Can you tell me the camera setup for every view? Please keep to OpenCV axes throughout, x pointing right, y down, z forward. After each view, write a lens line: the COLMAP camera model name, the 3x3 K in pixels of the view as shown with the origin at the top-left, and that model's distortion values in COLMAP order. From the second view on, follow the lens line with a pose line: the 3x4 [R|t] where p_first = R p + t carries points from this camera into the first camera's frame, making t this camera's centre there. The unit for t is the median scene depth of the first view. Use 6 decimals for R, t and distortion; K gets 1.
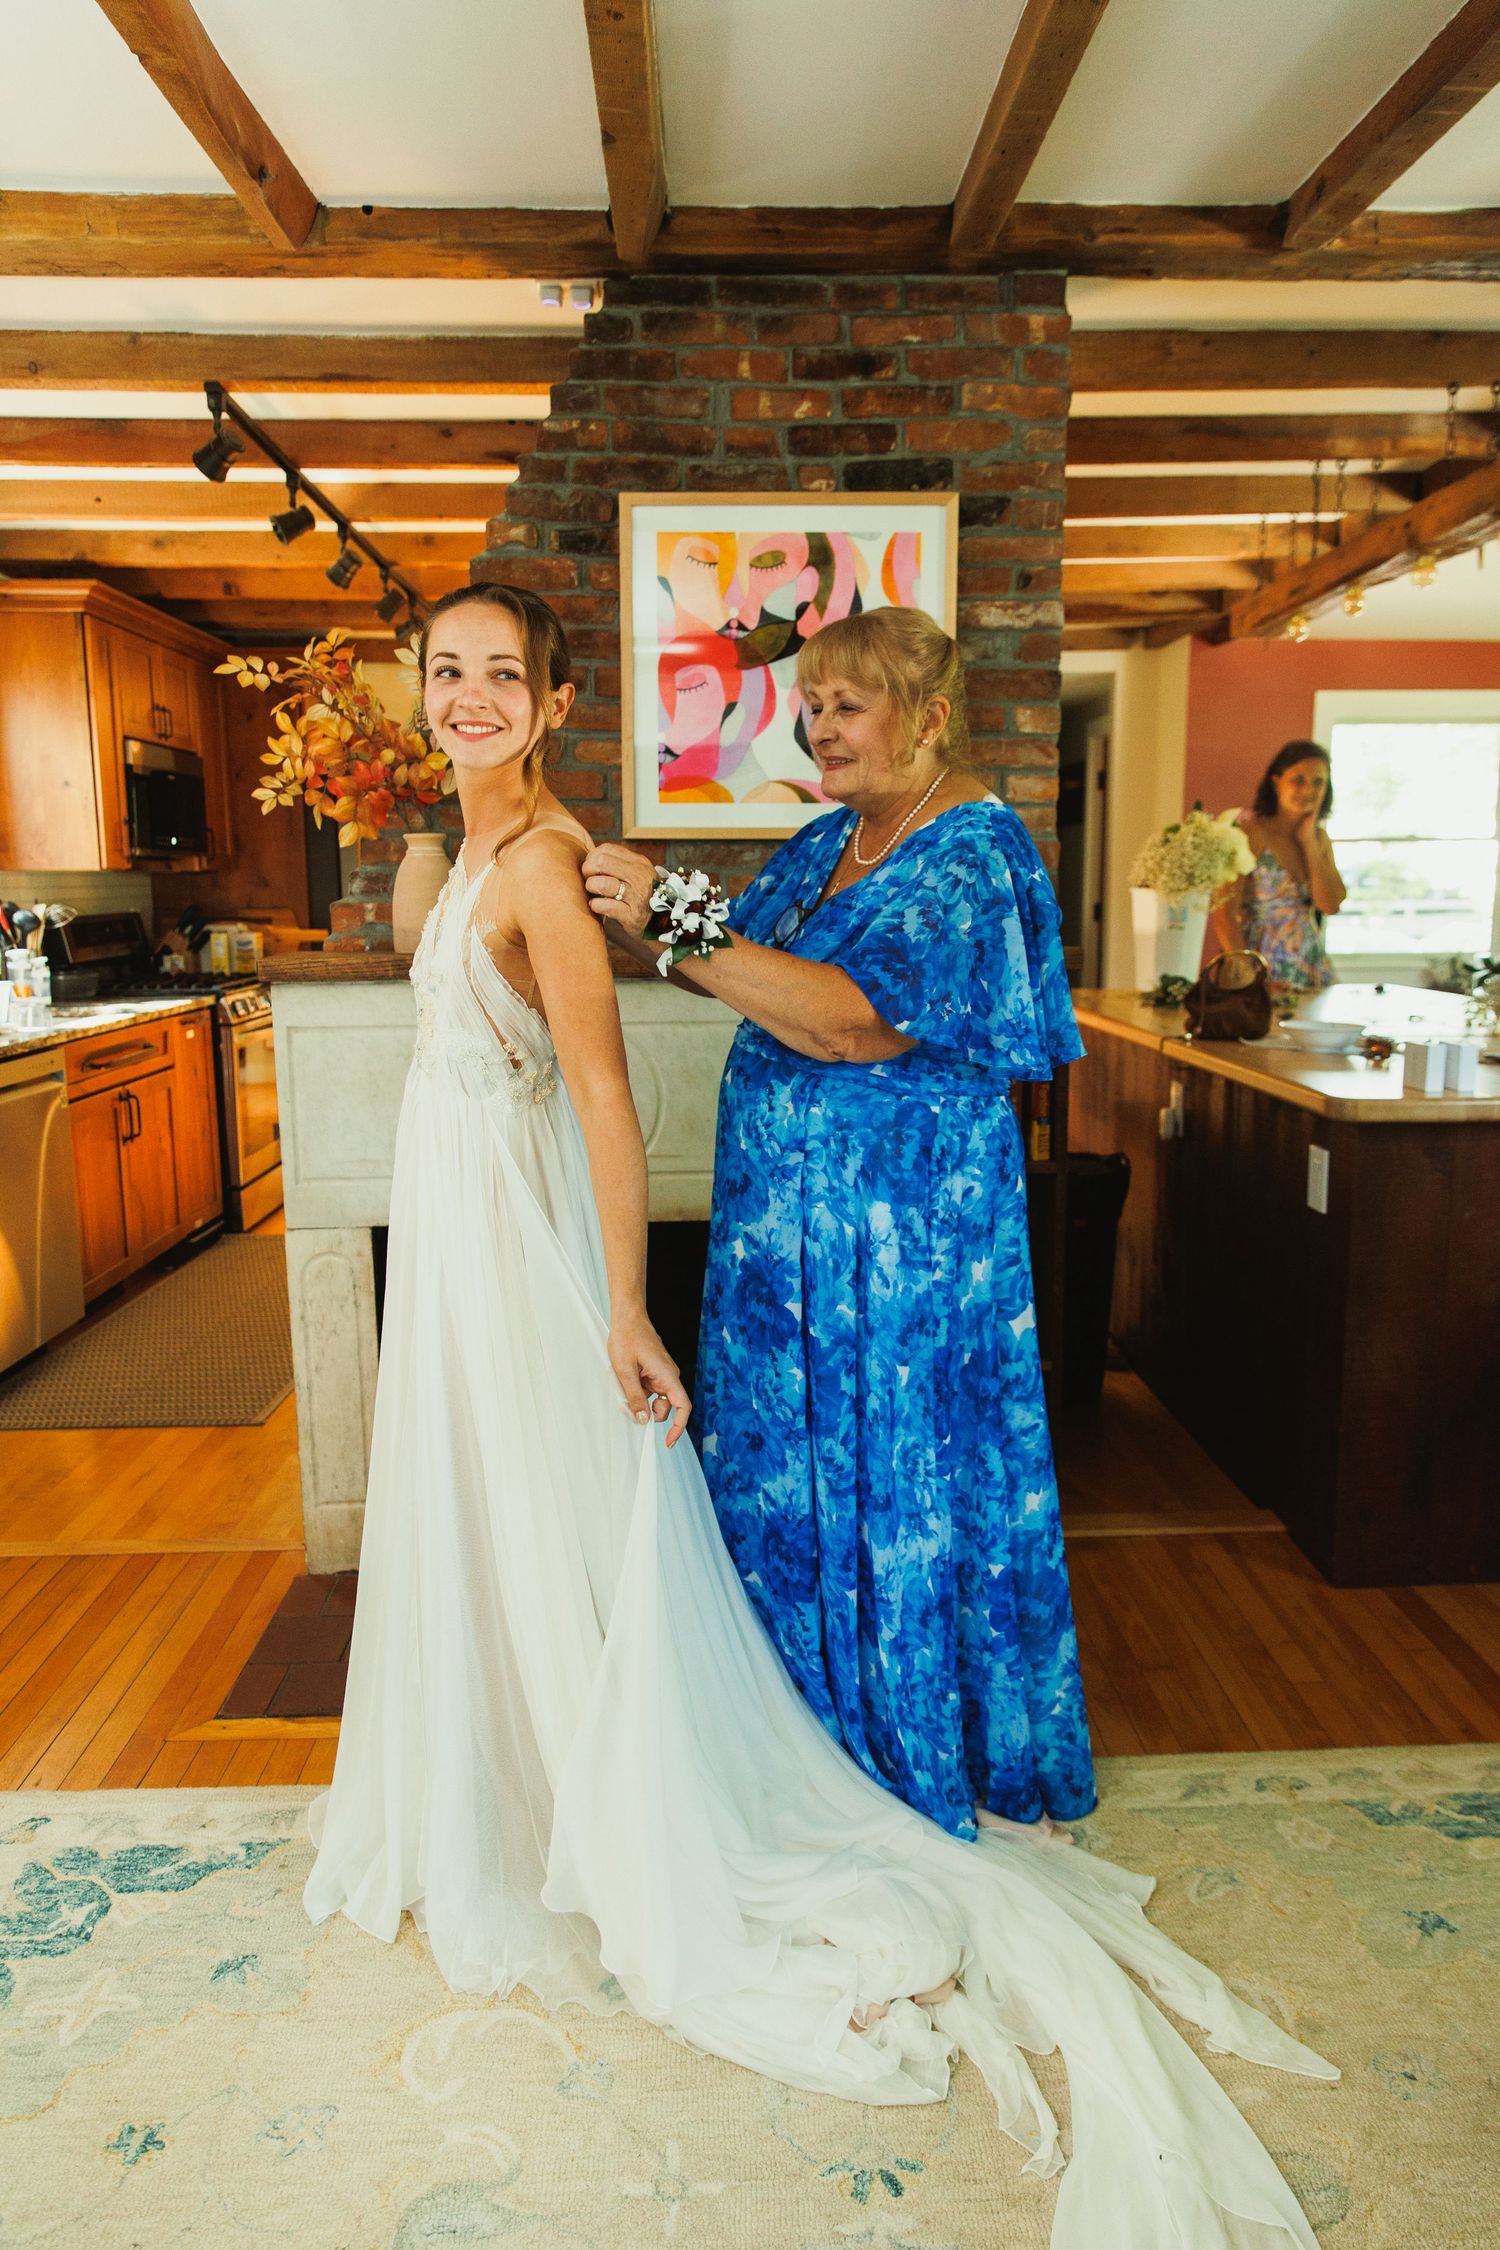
lens RADIAL K [[1539.5, 0, 750.2], [0, 1539.5, 1122.7], [0, 0, 1]] dist [0.023836, -0.002975]
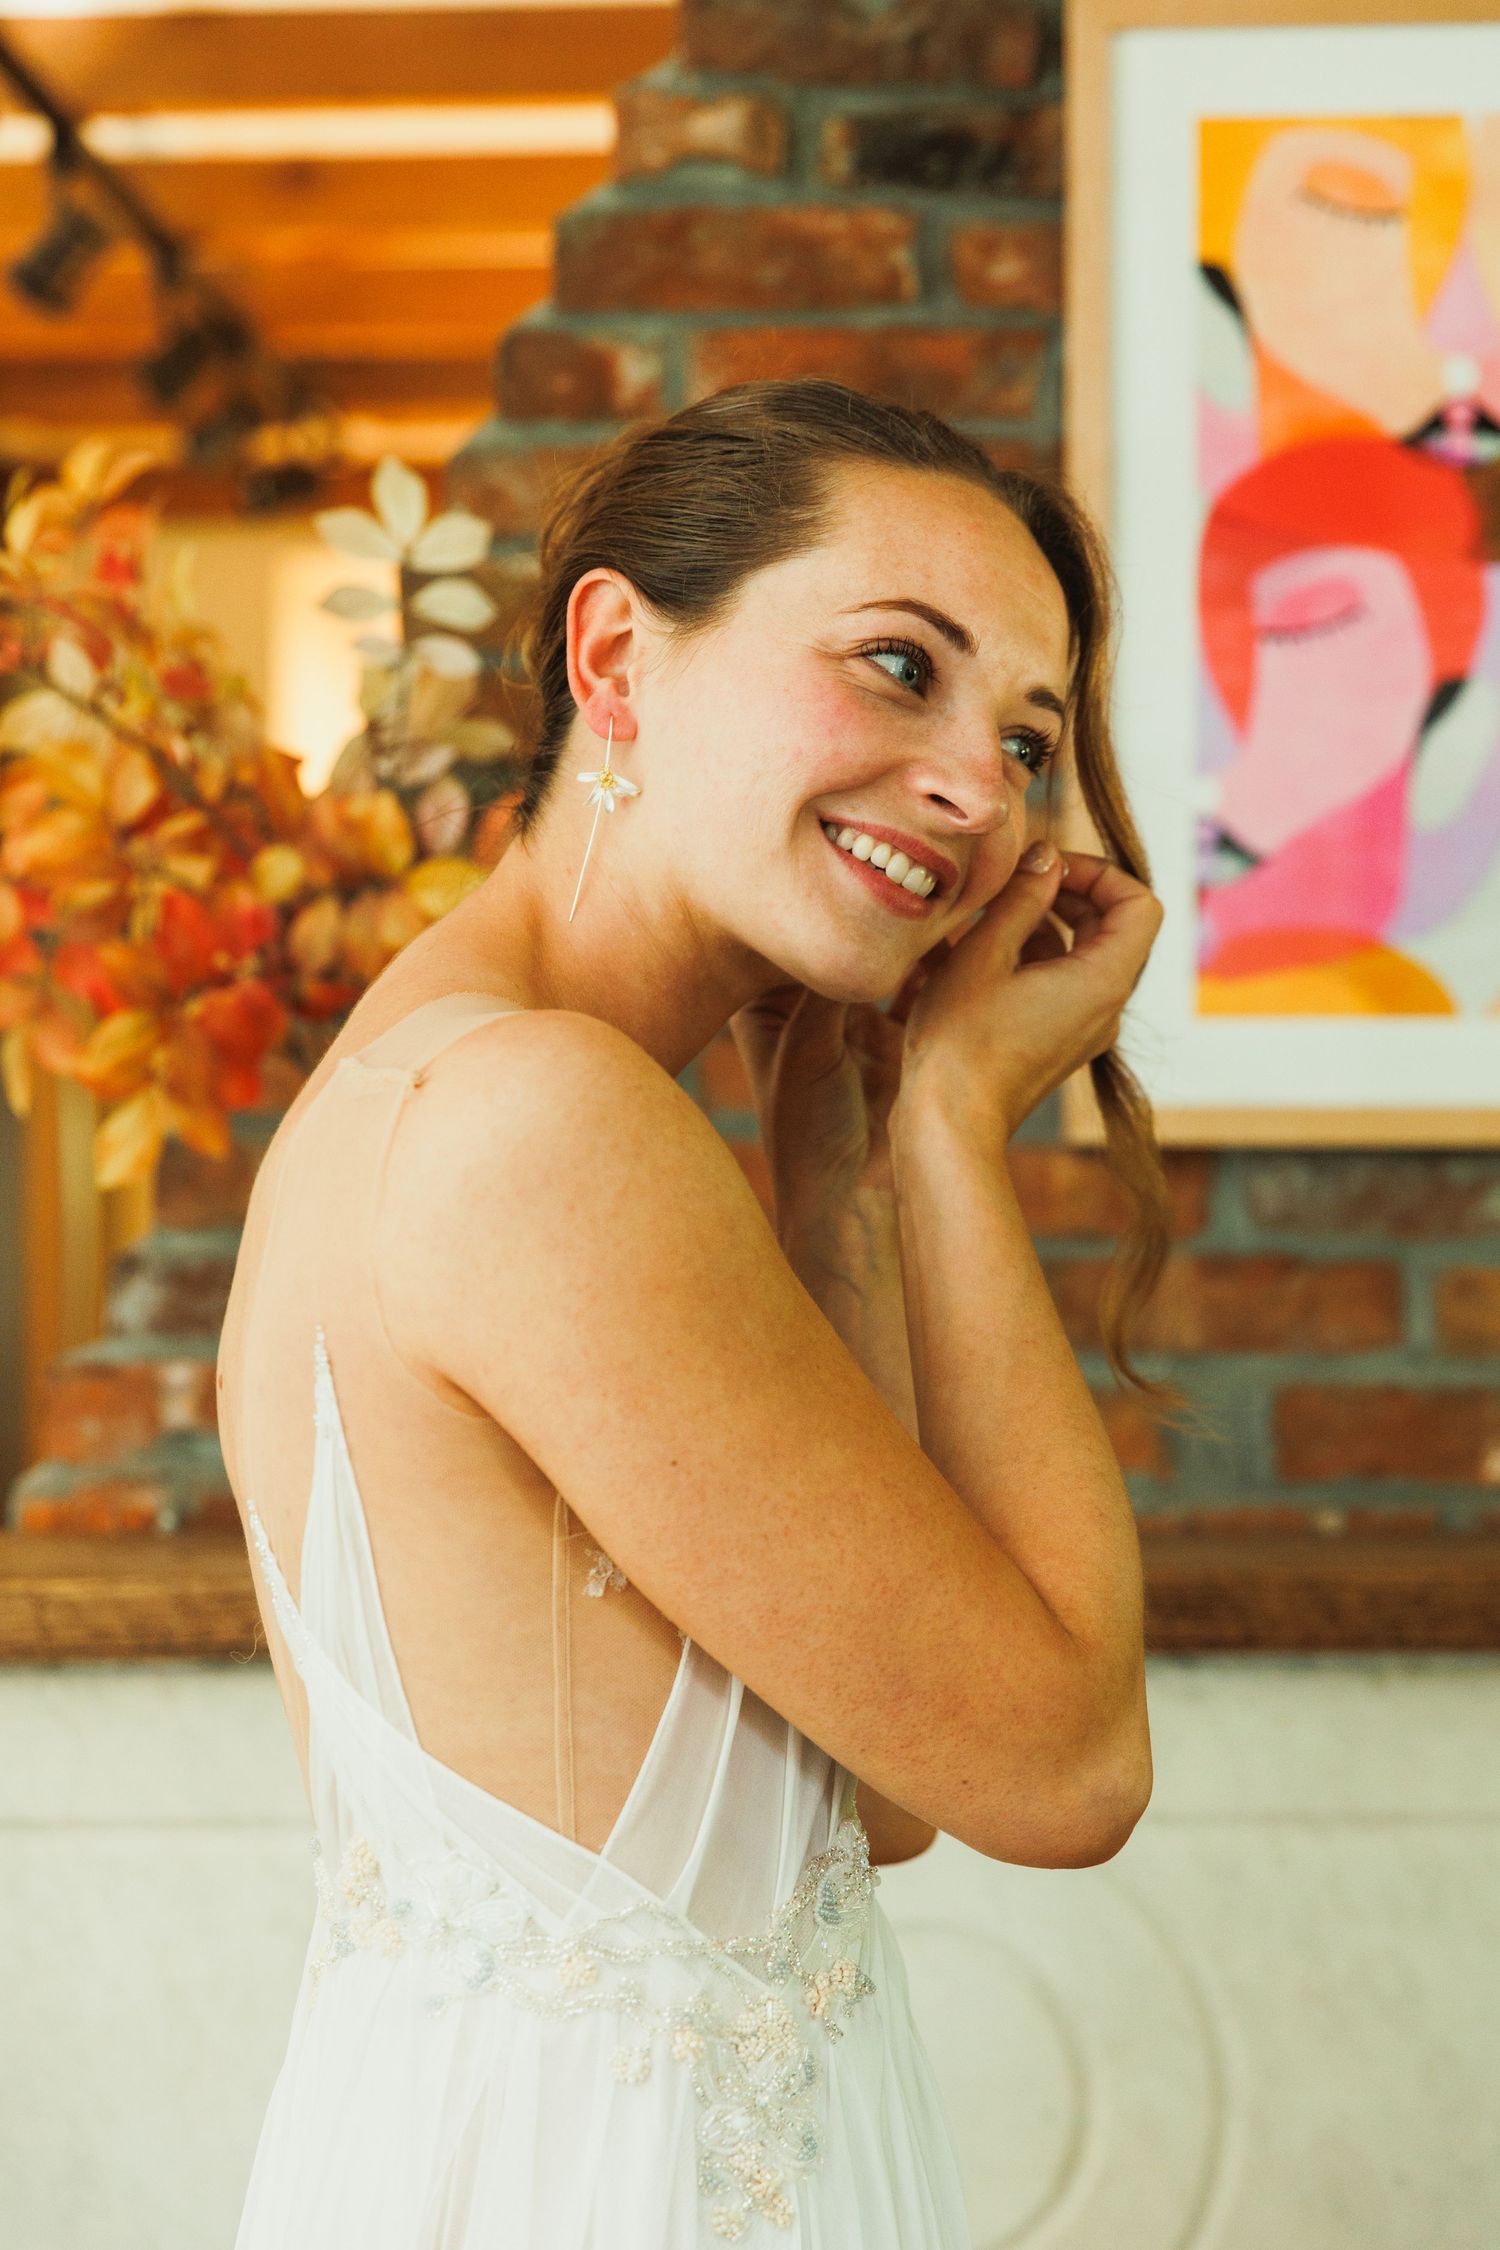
lens RADIAL K [[4456.5, 0, 747.8], [0, 4456.5, 1124.0], [0, 0, 1]] dist [-0.008776, 0.000000]
pose [[0.997207, 0.001532, -0.074669, -0.080089], [-0.012752, 0.988600, -0.150024, -0.063989], [0.073588, 0.150557, 0.985859, 0.185157]]
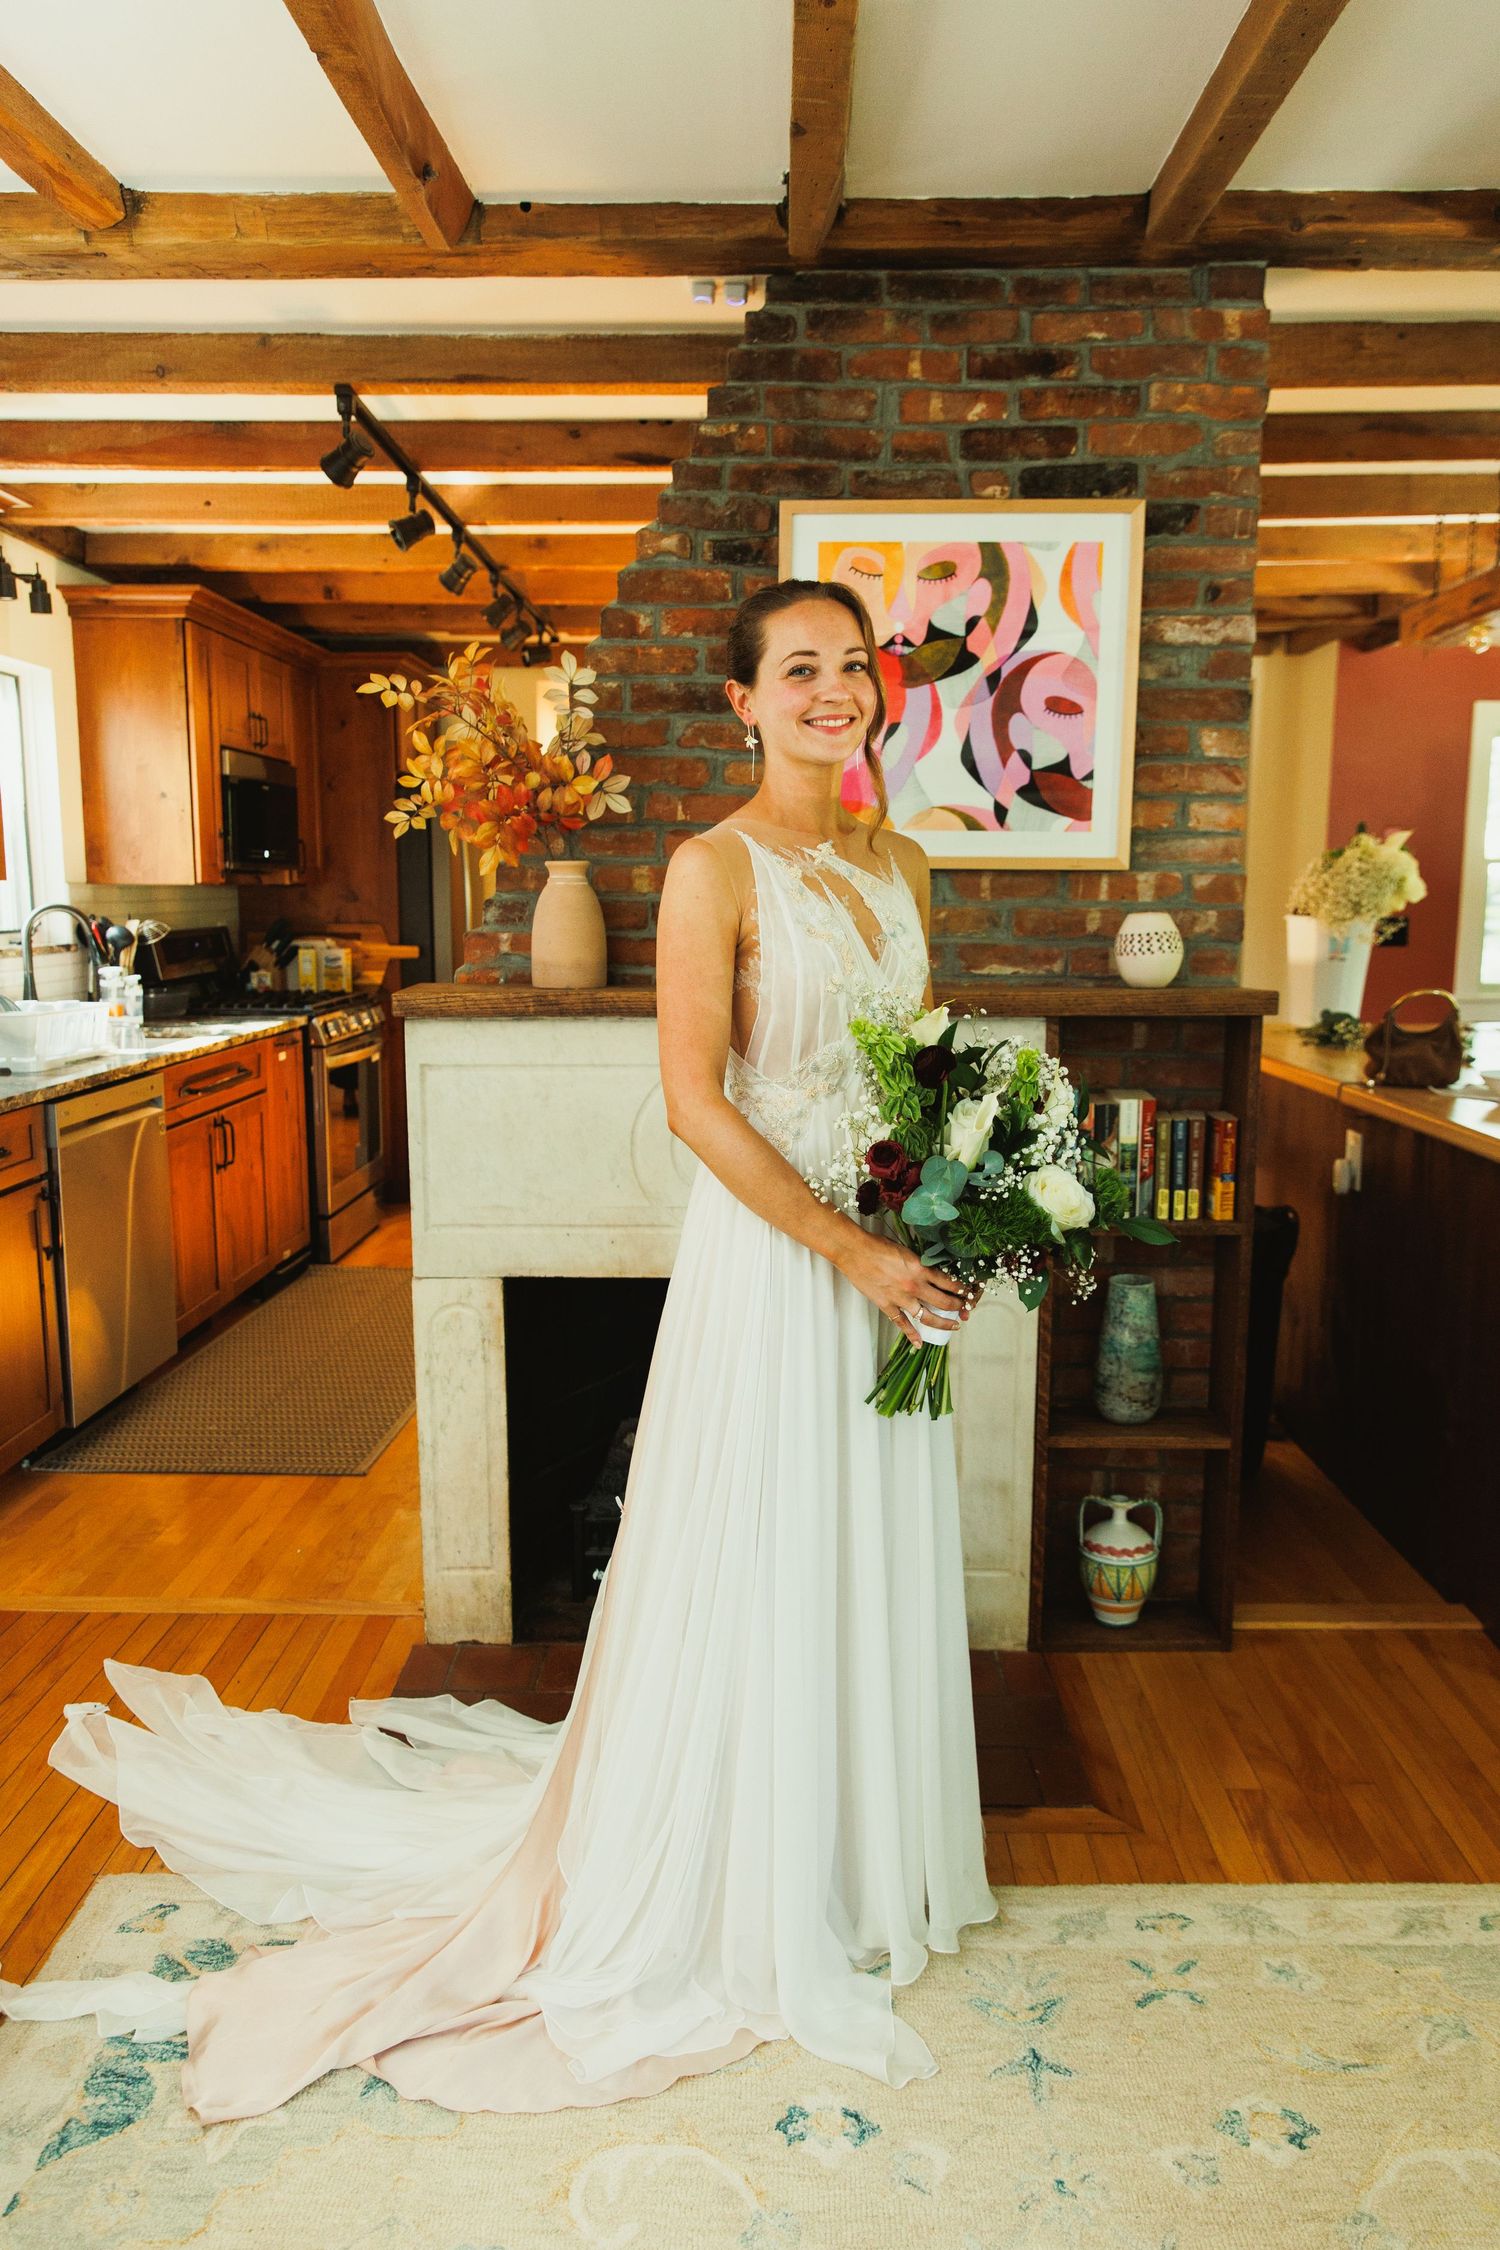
lens RADIAL K [[1625.3, 0, 754.5], [0, 1625.3, 1131.7], [0, 0, 1]] dist [0.010936, 0.004222]
pose [[0.998711, 0.017032, -0.047815, -0.045007], [-0.017465, 0.999810, -0.008646, -0.014989], [0.047659, 0.009470, 0.998819, 0.014659]]
